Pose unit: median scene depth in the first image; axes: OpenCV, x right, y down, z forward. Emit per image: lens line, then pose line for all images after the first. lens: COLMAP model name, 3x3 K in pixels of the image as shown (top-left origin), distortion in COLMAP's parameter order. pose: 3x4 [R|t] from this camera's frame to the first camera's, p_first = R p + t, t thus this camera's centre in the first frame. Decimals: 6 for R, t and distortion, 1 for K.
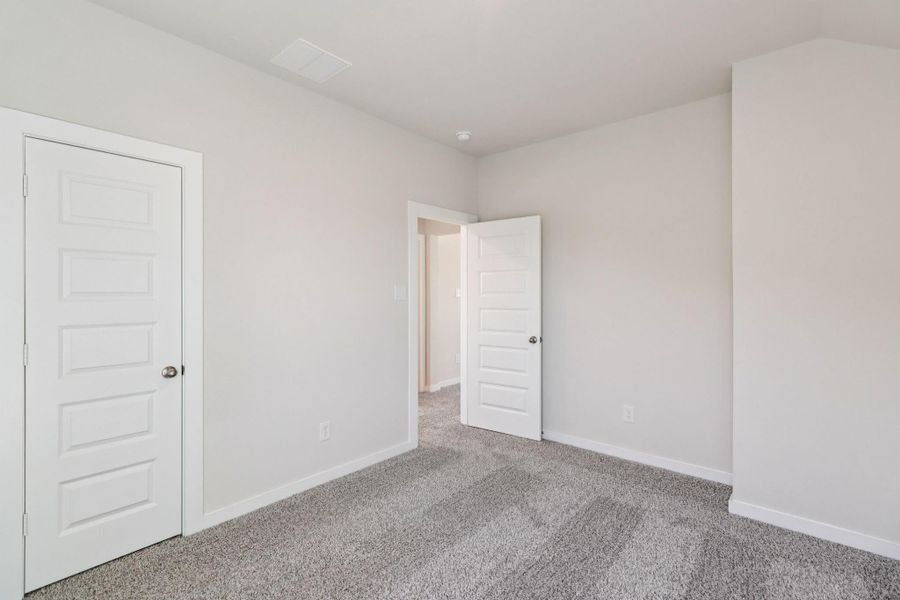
lens RADIAL K [[422.1, 0, 457.1], [0, 422.1, 298.3], [0, 0, 1]] dist [-0.021905, -0.000541]
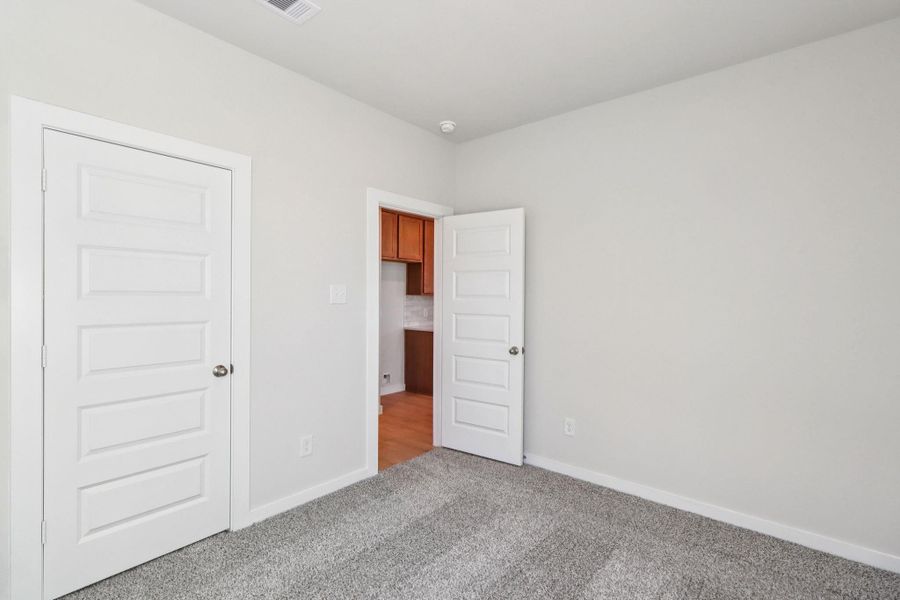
lens RADIAL K [[491.5, 0, 444.1], [0, 491.5, 305.1], [0, 0, 1]] dist [0.008058, 0.001521]
pose [[0.999059, 0.010343, 0.042112, -0.161316], [-0.010597, 0.999927, 0.005812, 0.003057], [-0.042048, -0.006253, 0.999096, -0.193811]]
